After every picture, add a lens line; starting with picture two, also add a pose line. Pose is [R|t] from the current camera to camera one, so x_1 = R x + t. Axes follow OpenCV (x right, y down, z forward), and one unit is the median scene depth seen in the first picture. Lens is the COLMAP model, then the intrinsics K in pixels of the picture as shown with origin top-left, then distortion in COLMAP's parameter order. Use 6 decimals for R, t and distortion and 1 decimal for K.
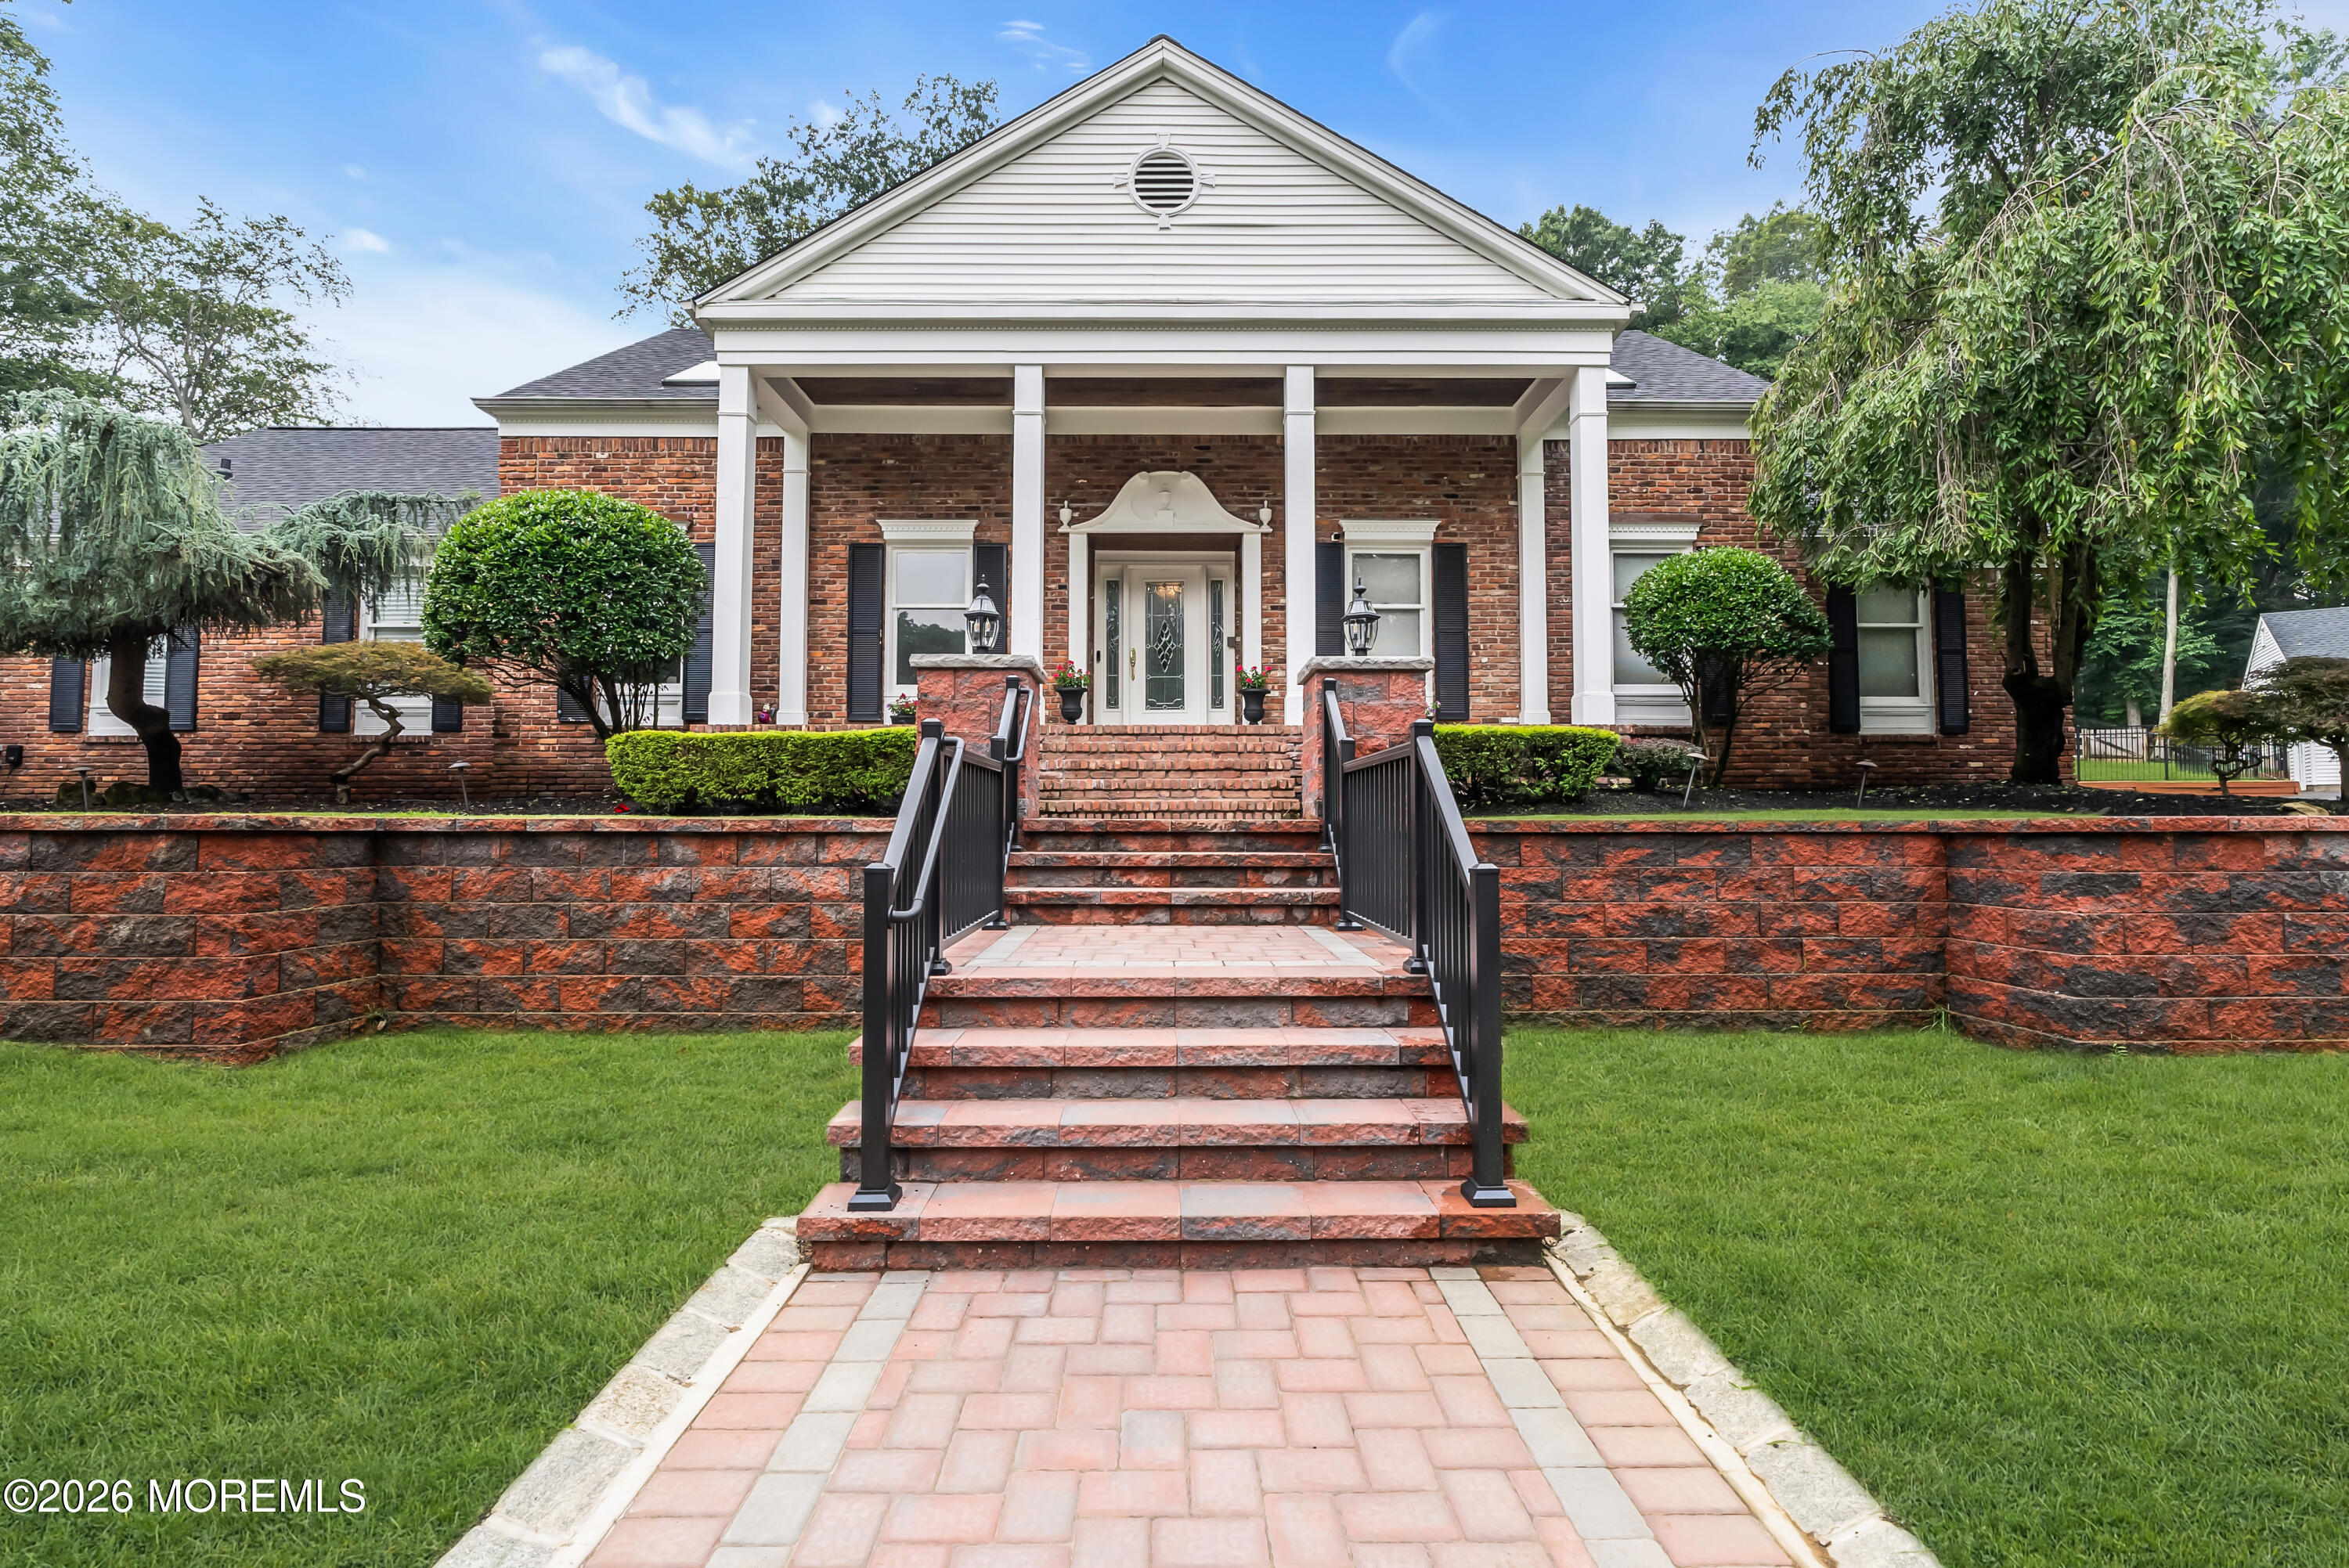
lens RADIAL K [[1065.2, 0, 1169.7], [0, 1065.2, 775.8], [0, 0, 1]] dist [-0.002665, 0.001154]
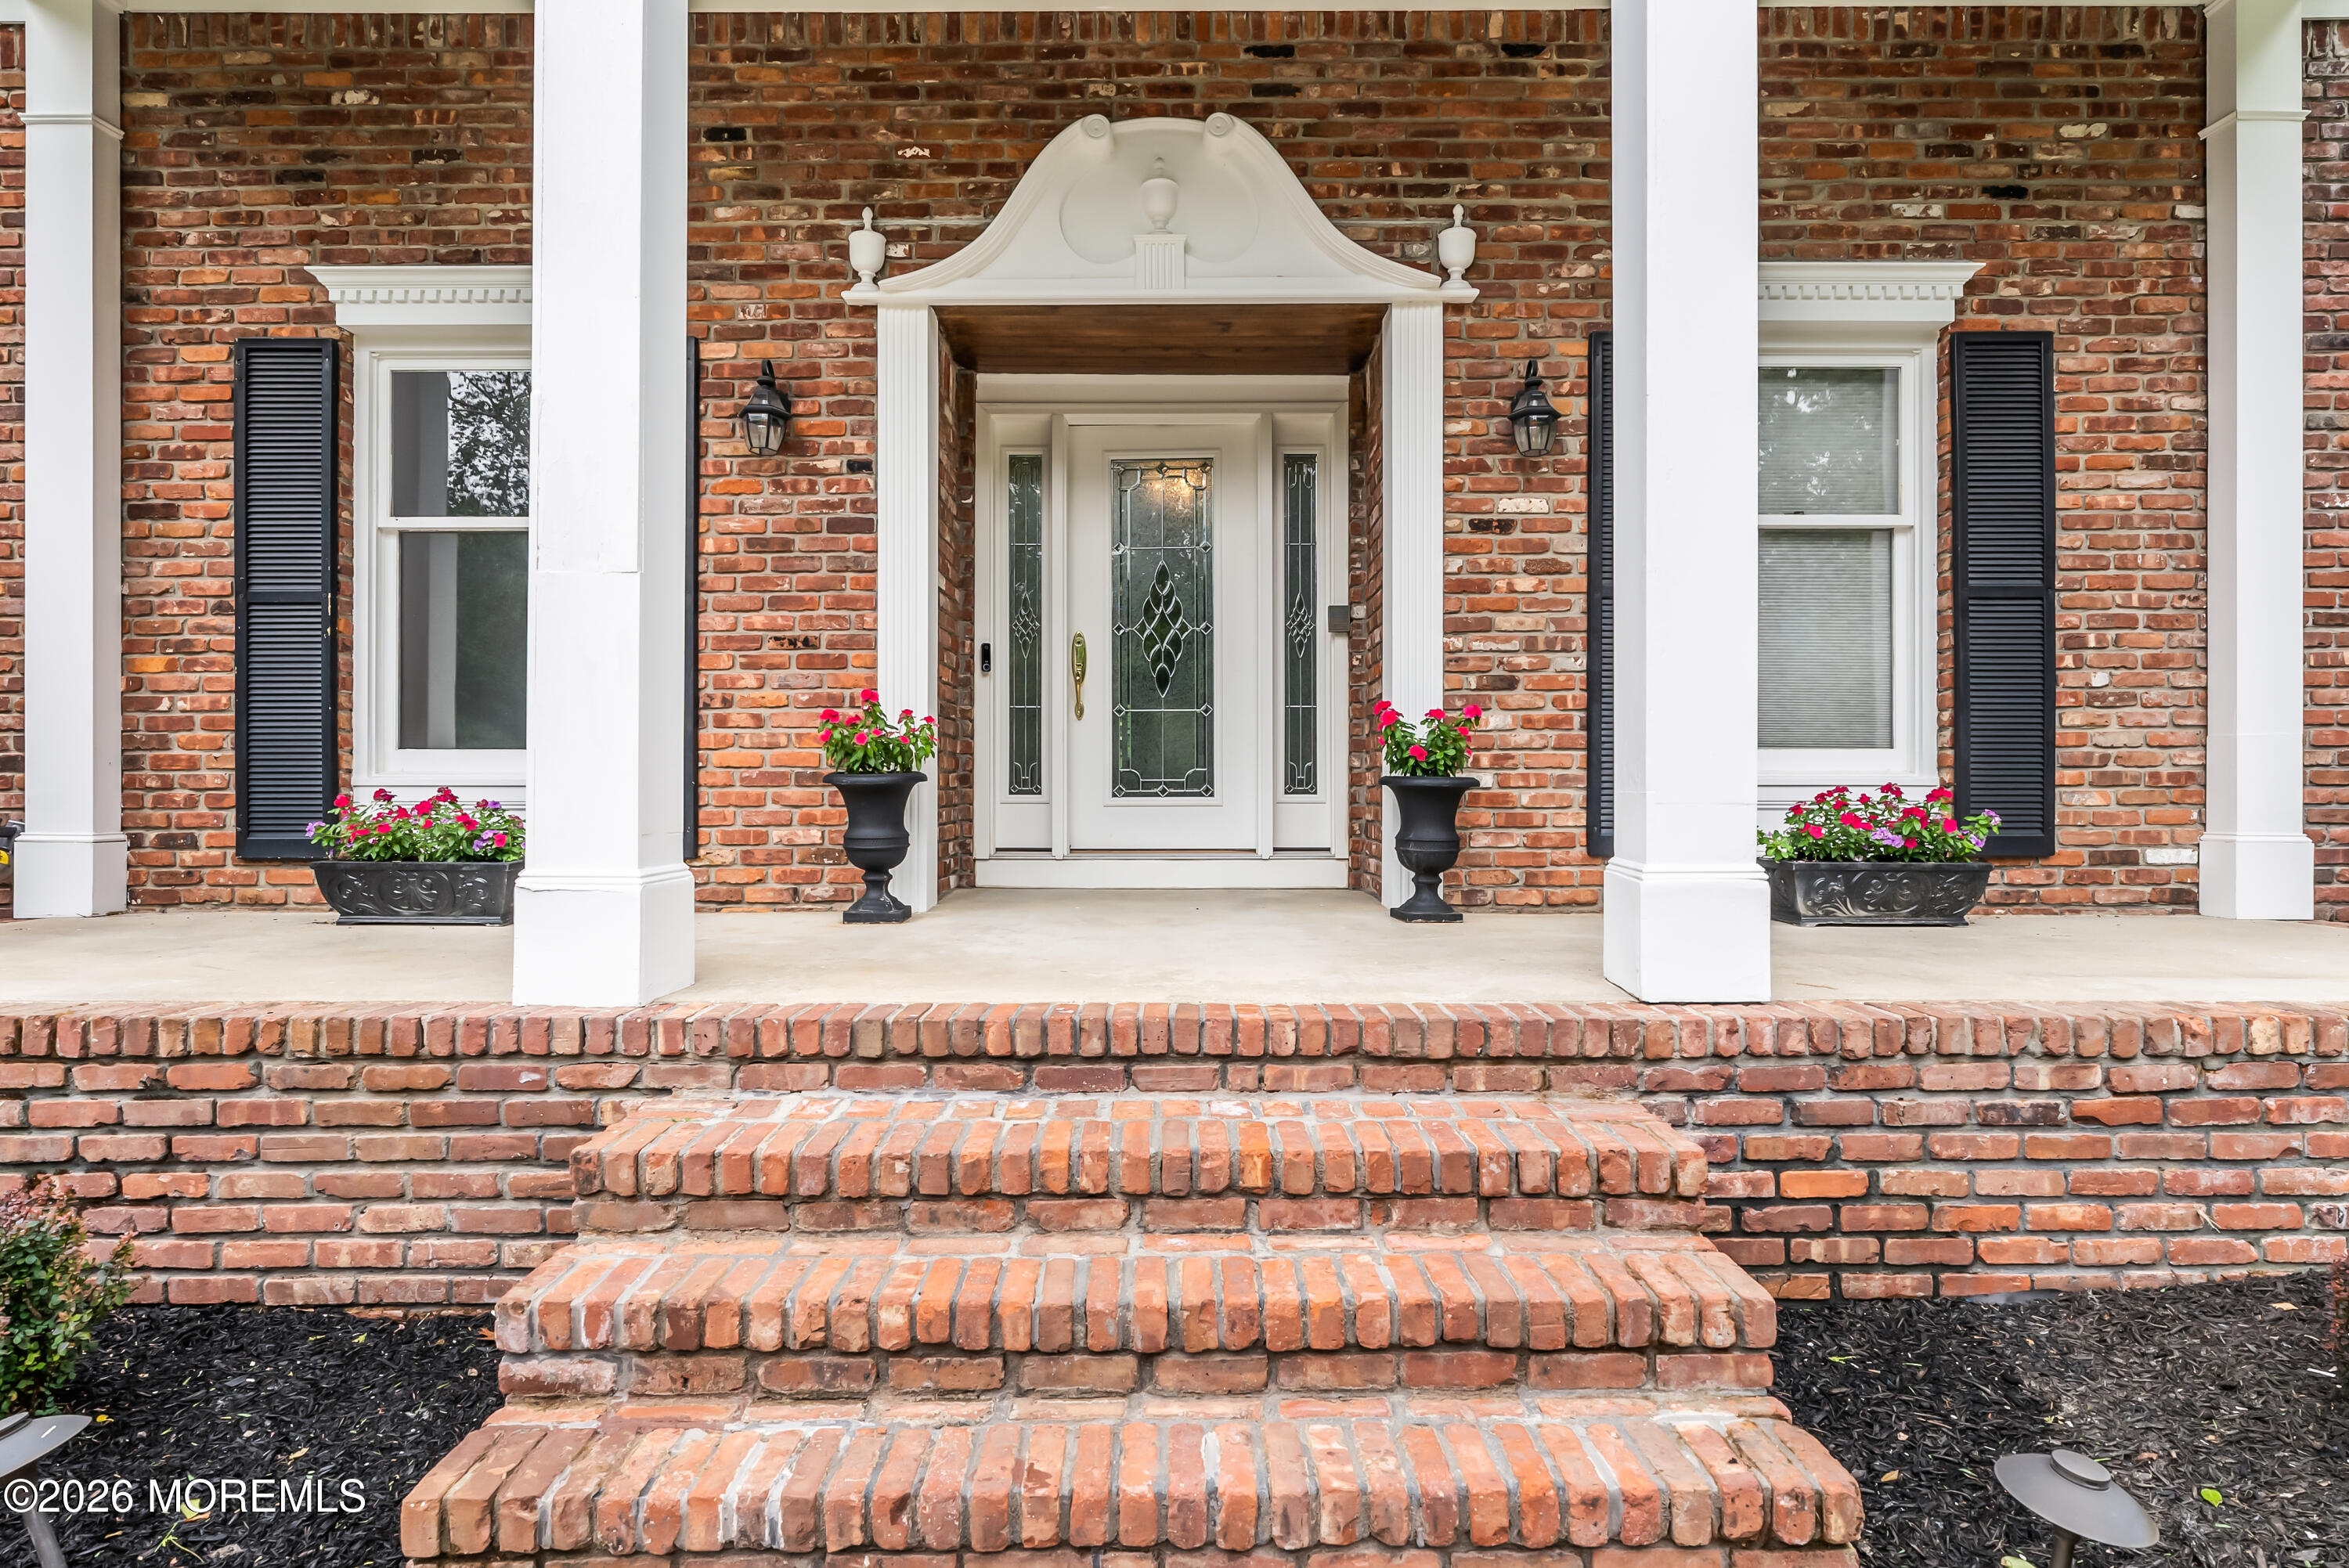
lens RADIAL K [[1205.9, 0, 1173.2], [0, 1205.9, 776.8], [0, 0, 1]] dist [-0.001454, 0.000068]
pose [[0.999931, 0.000003, -0.011744, 0.004450], [0.000484, 0.999139, 0.041494, -0.093283], [0.011734, -0.041497, 0.999070, 0.608437]]
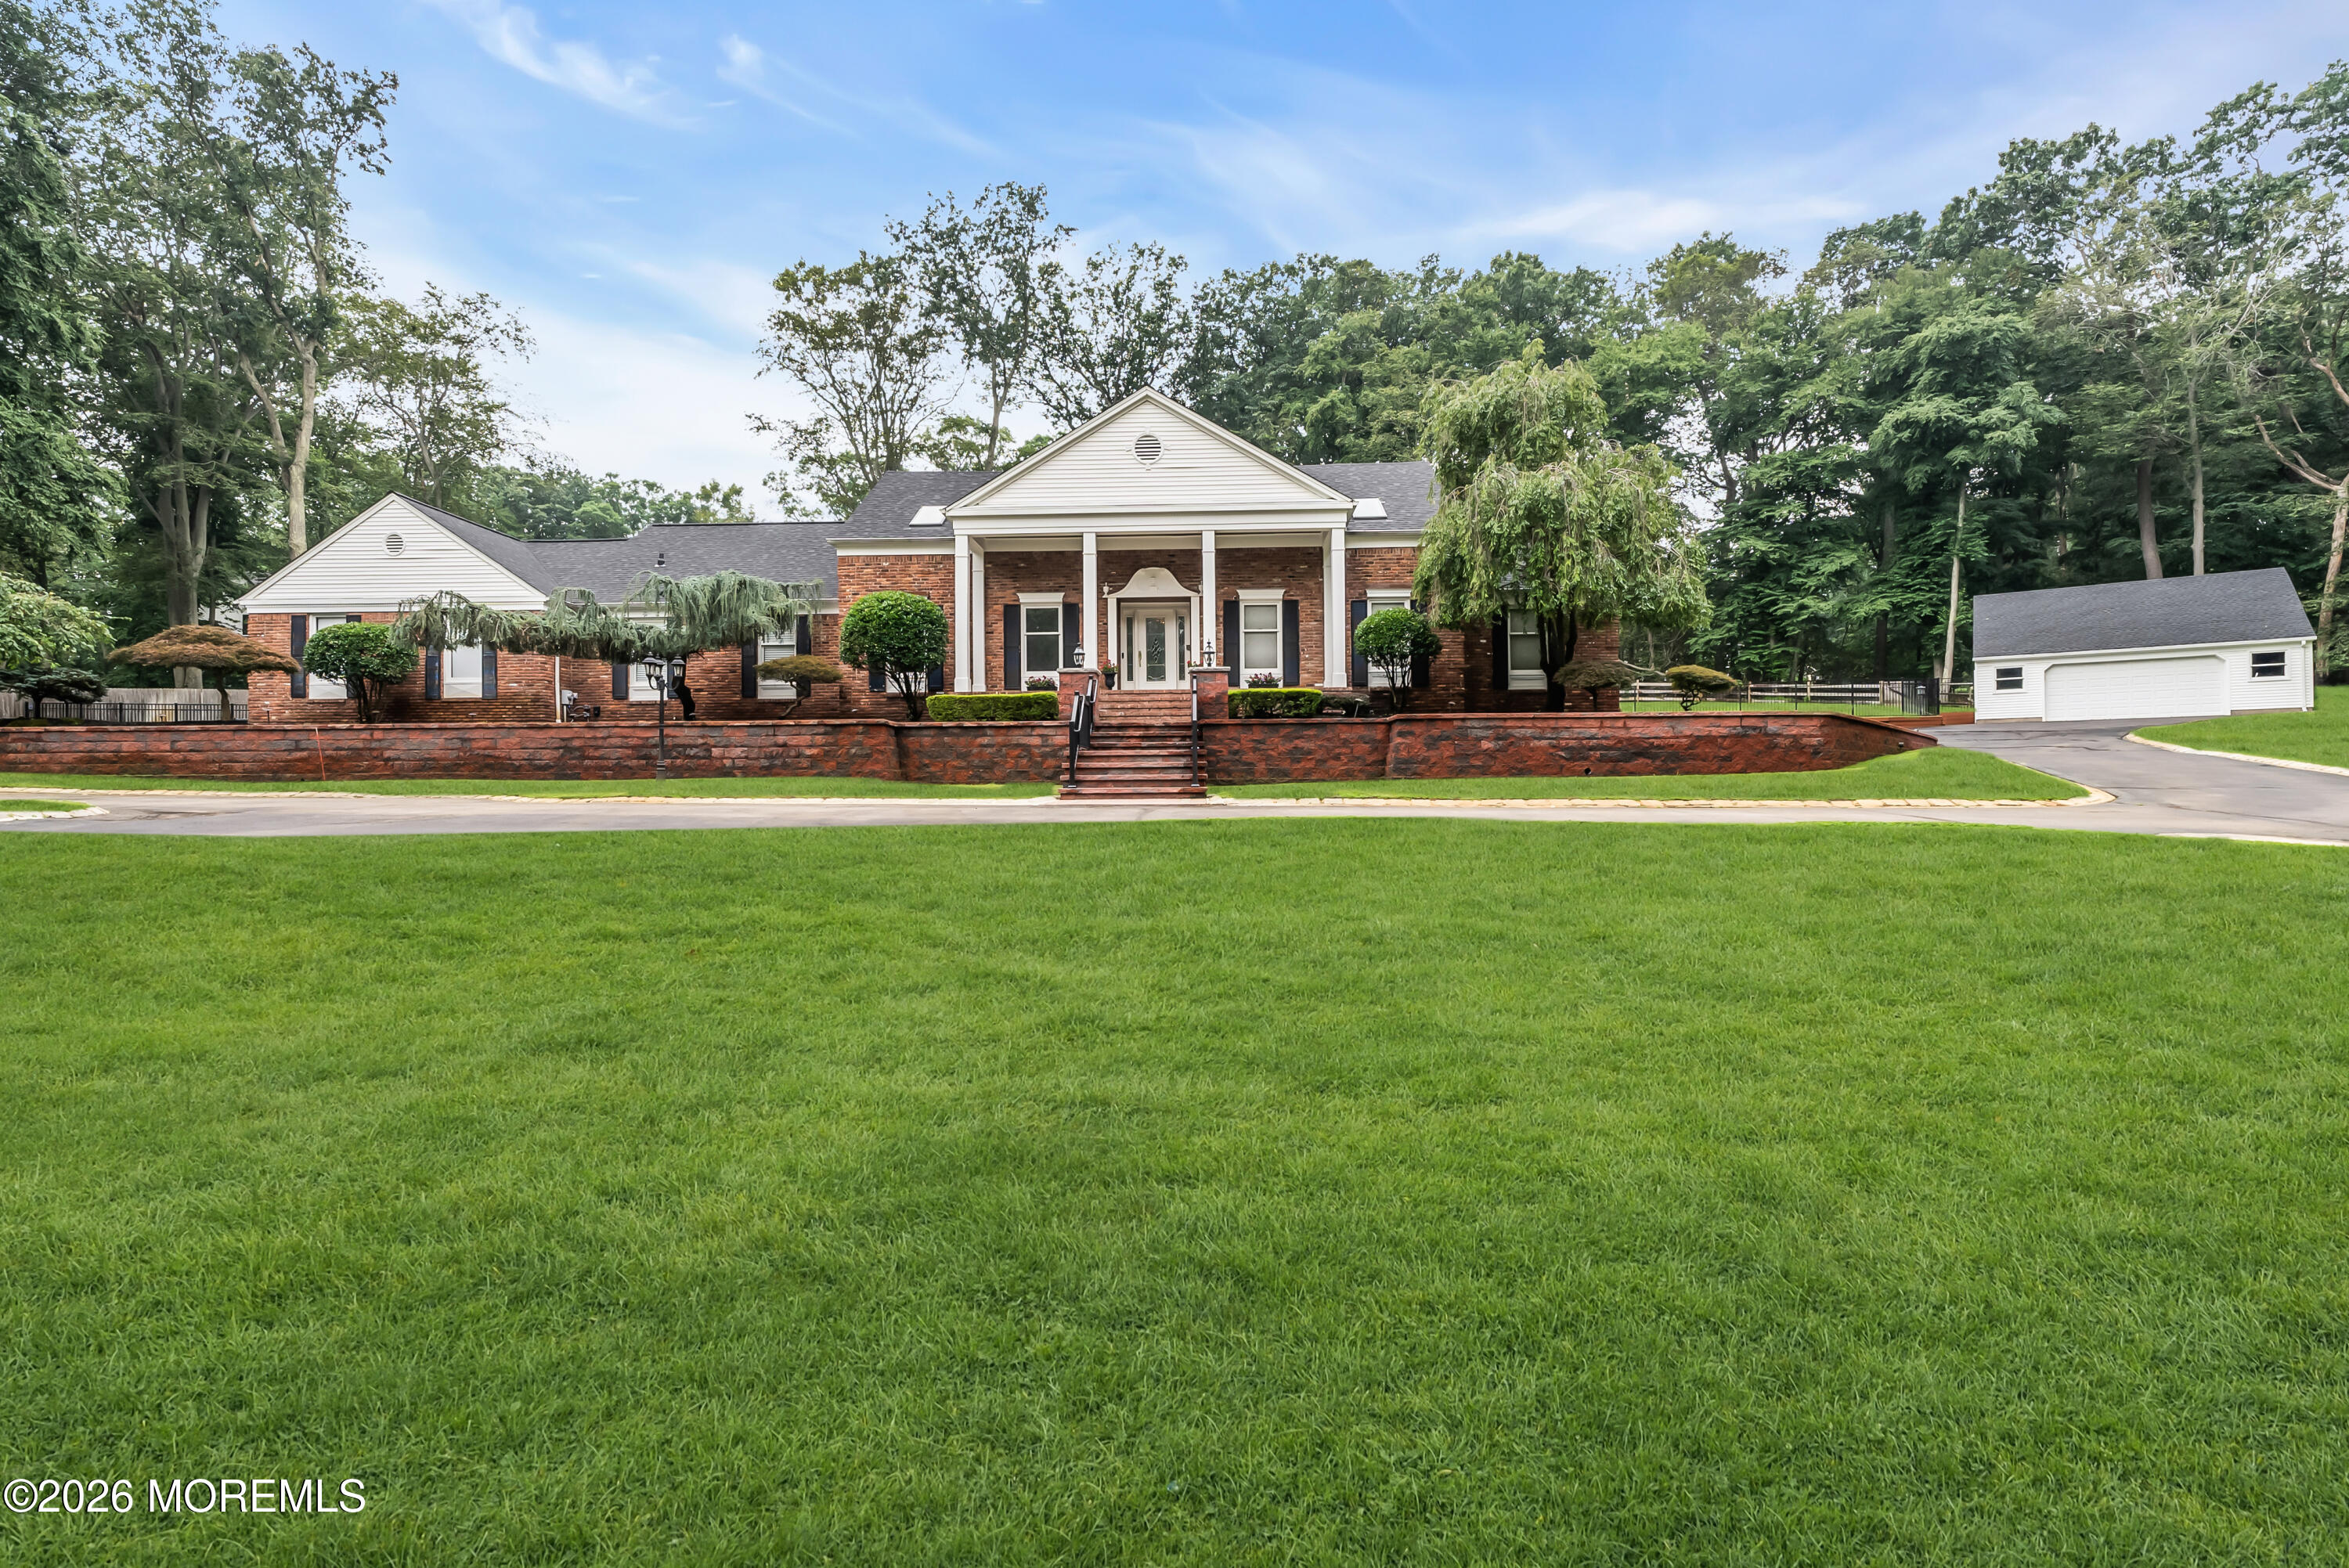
lens RADIAL K [[1065.2, 0, 1169.7], [0, 1065.2, 775.8], [0, 0, 1]] dist [-0.002665, 0.001154]
pose [[0.999283, -0.009290, -0.036715, 0.100652], [0.010695, 0.999211, 0.038257, 0.042733], [0.036331, -0.038622, 0.998593, -1.100097]]
